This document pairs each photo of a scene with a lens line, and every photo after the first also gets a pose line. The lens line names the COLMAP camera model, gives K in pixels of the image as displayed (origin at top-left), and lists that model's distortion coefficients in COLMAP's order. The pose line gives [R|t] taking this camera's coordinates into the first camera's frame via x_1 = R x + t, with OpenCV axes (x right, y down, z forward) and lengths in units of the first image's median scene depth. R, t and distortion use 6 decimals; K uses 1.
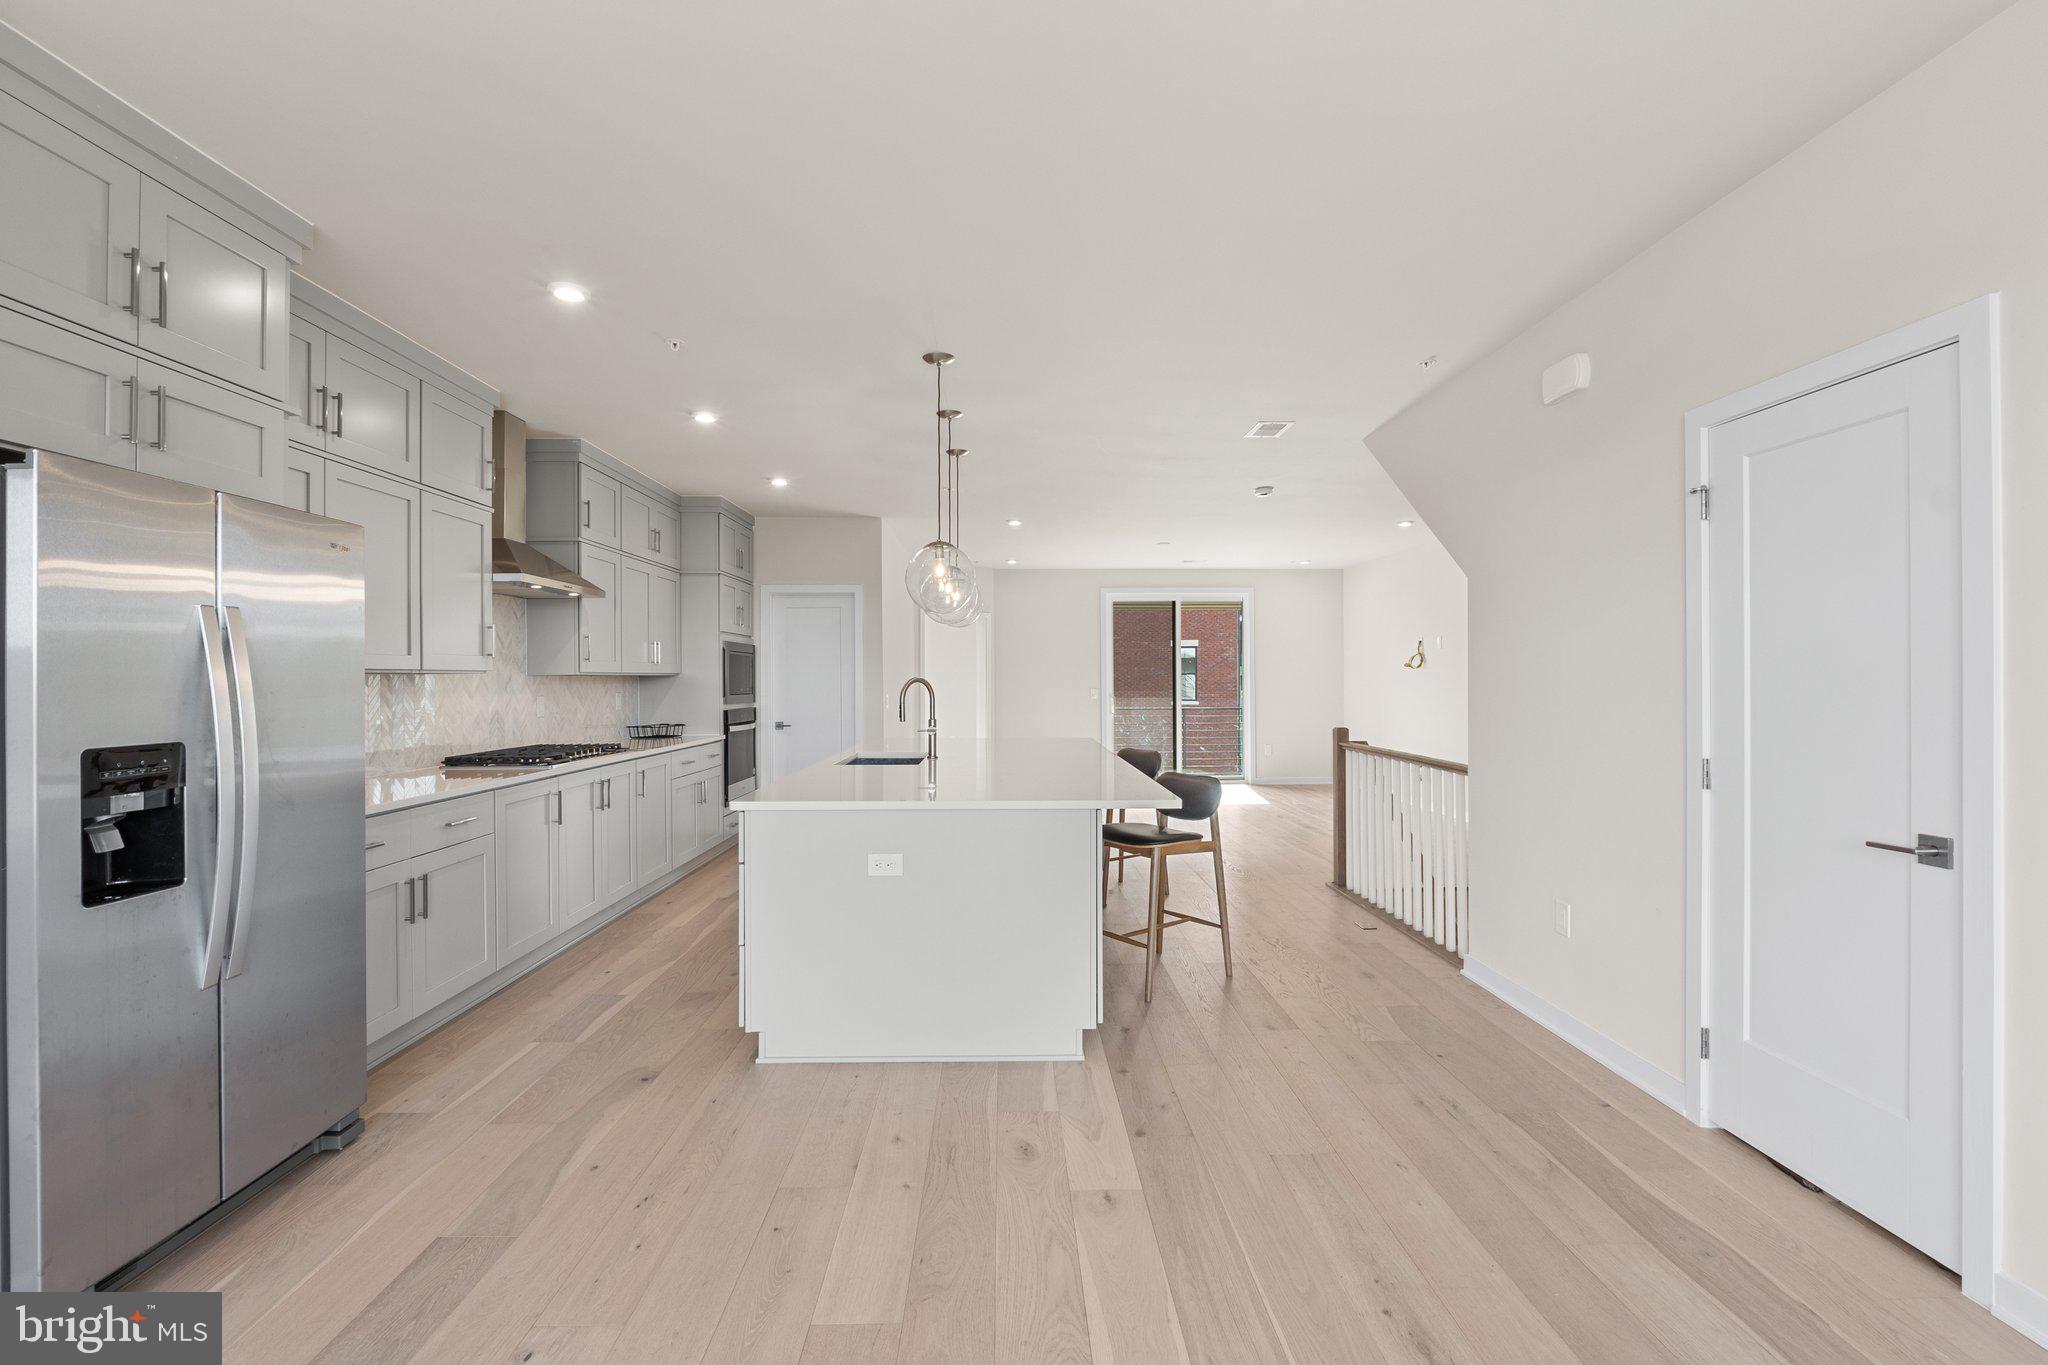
lens RADIAL K [[909.9, 0, 1026.8], [0, 909.9, 677.6], [0, 0, 1]] dist [-0.011218, 0.001797]
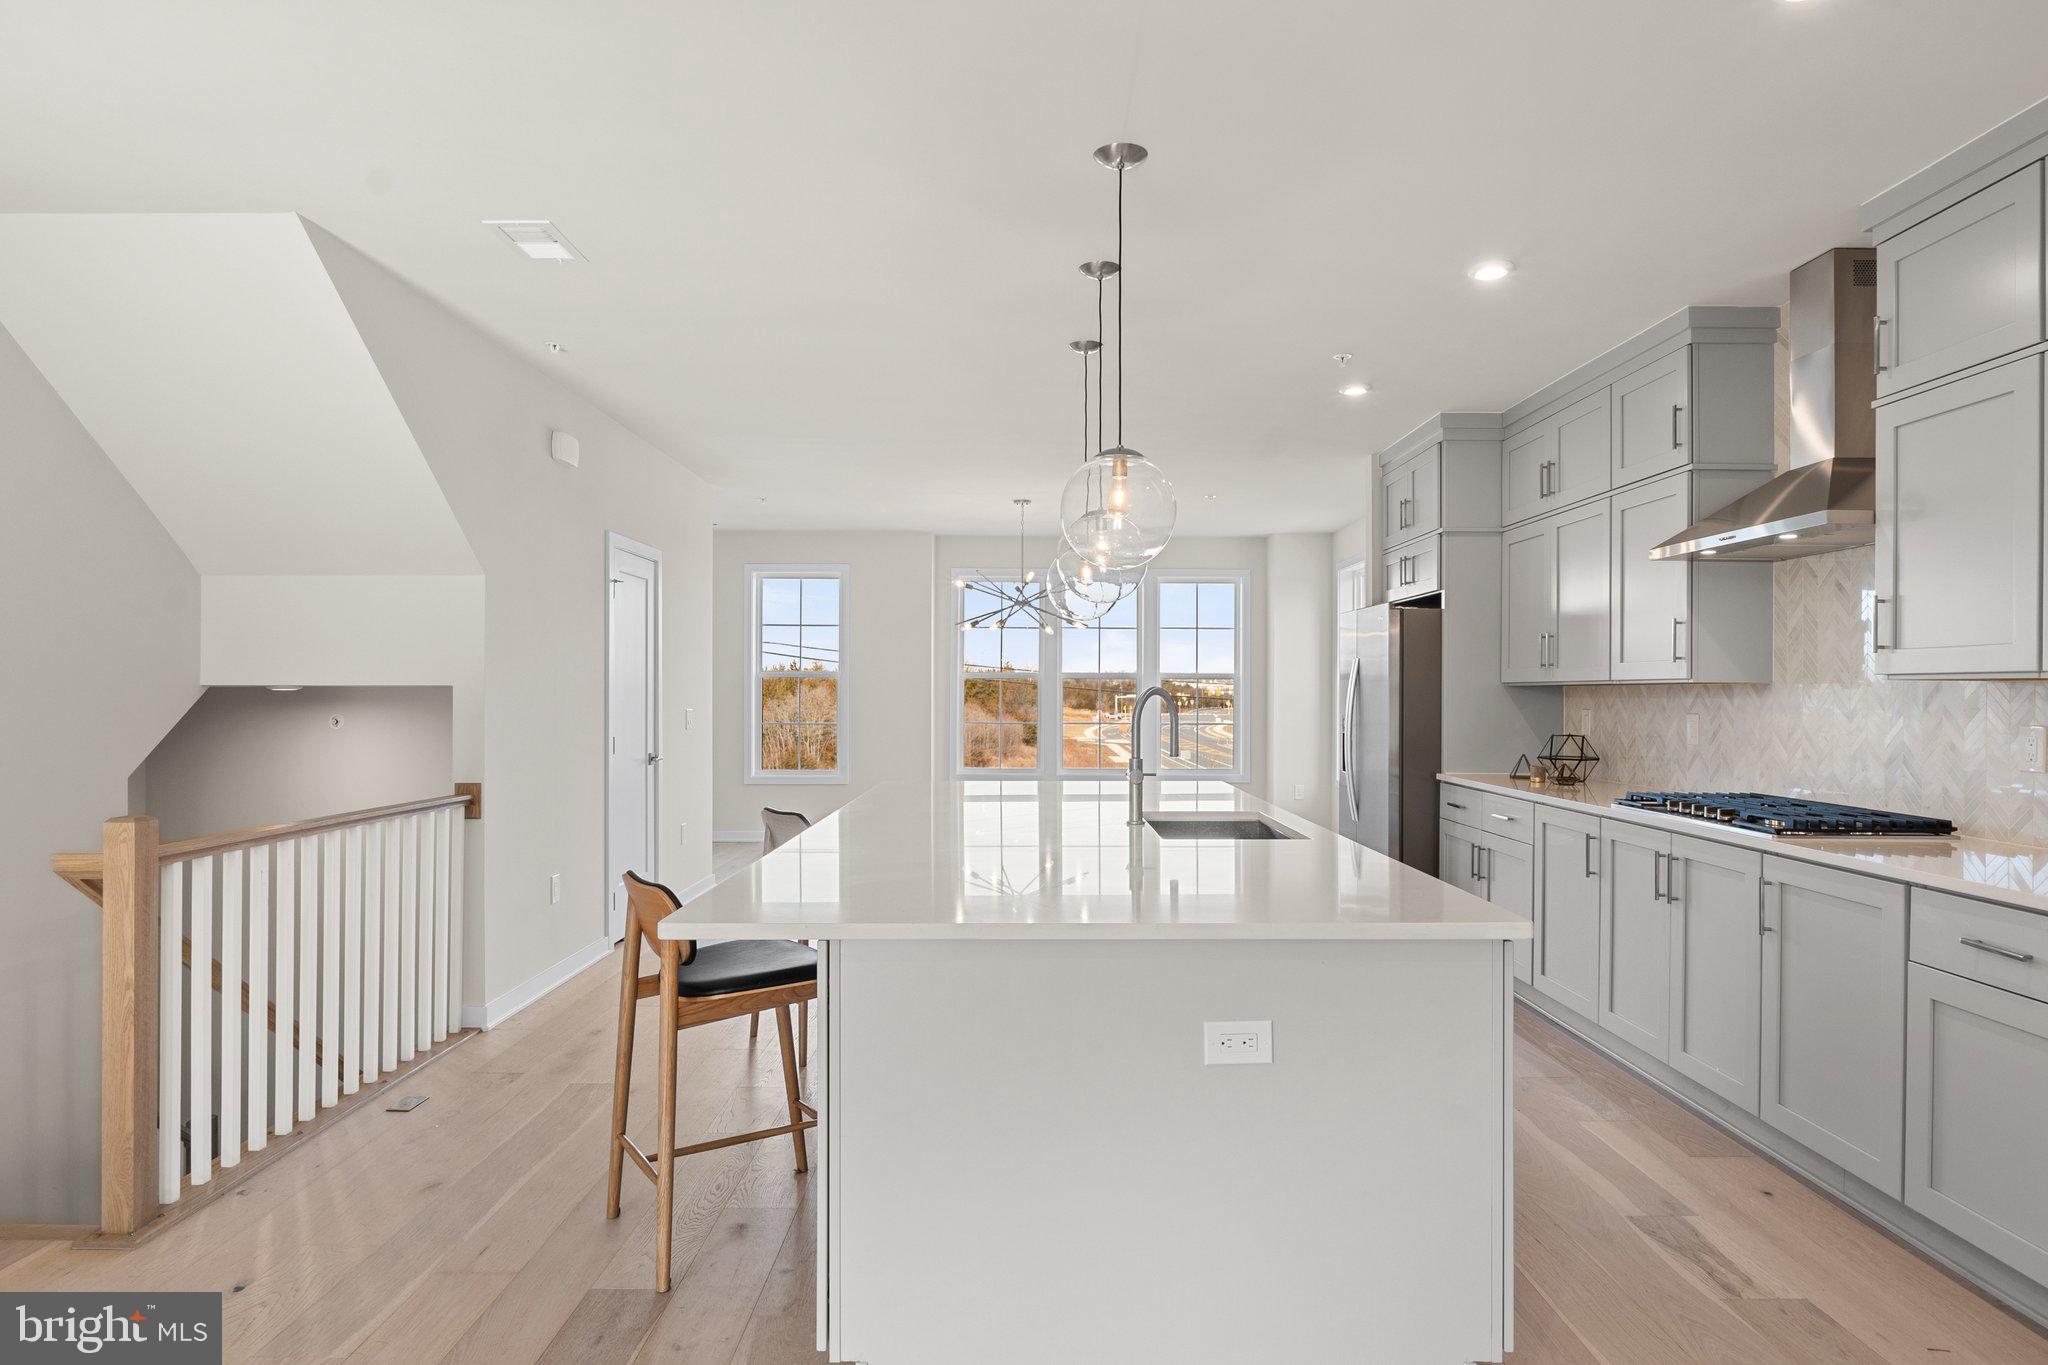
lens RADIAL K [[1148.2, 0, 1029.6], [0, 1148.2, 684.3], [0, 0, 1]] dist [-0.015800, 0.002576]
pose [[-0.999691, -0.003180, 0.024635, -0.049303], [-0.003353, 0.999970, -0.006971, 0.004892], [-0.024612, -0.007052, -0.999672, 1.635240]]
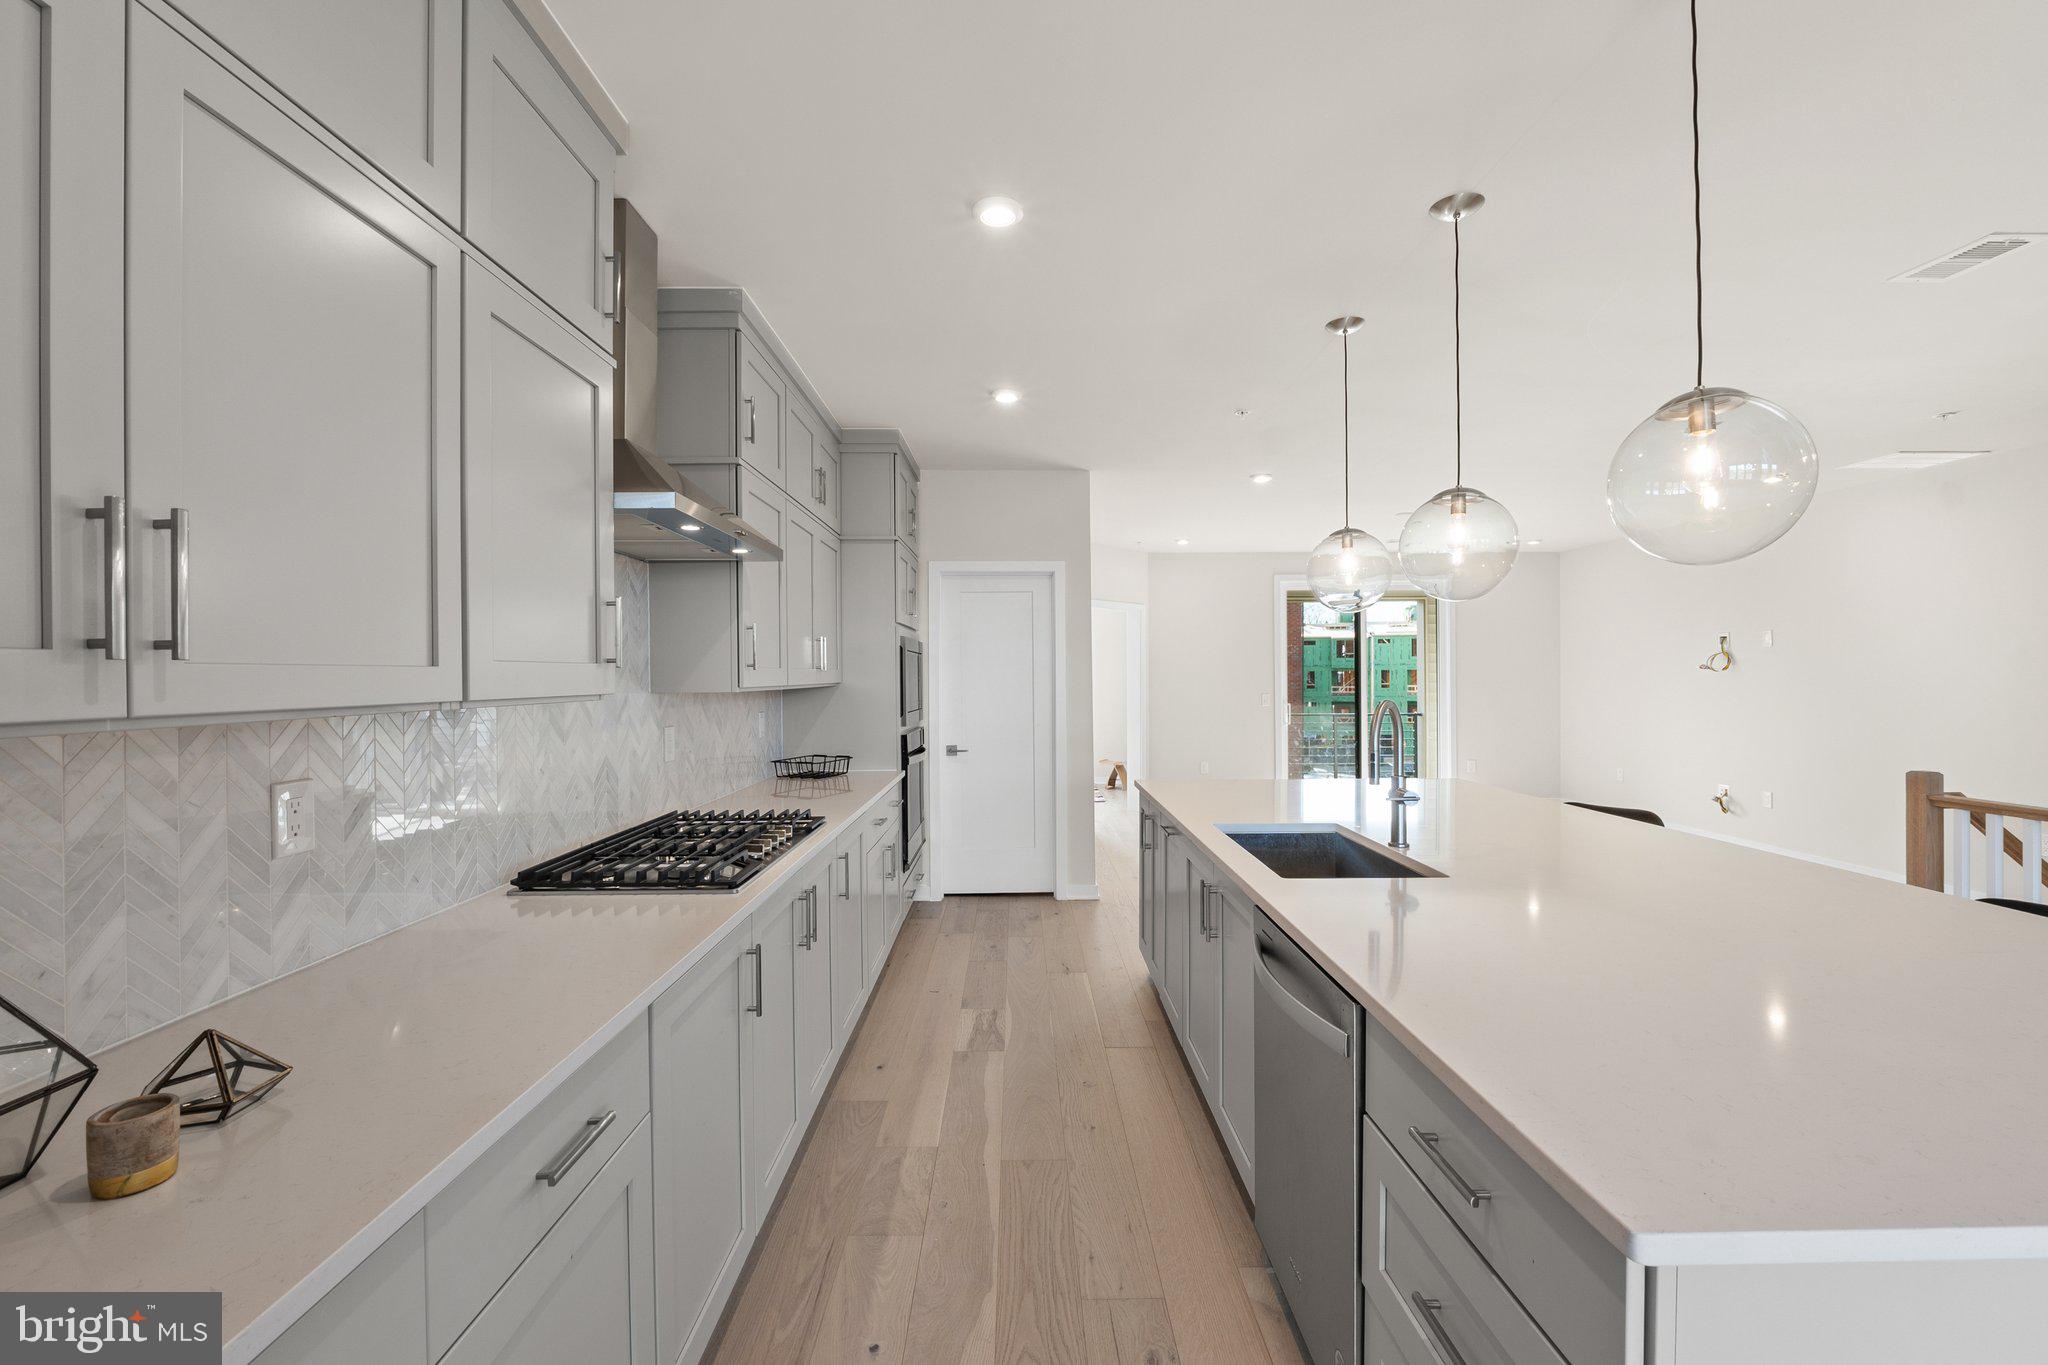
lens RADIAL K [[851.8, 0, 1029.1], [0, 851.8, 675.7], [0, 0, 1]] dist [-0.012403, 0.000793]
pose [[0.999940, -0.001020, -0.010940, -0.301144], [0.001049, 0.999996, 0.002727, -0.015201], [0.010938, -0.002738, 0.999936, 0.455050]]
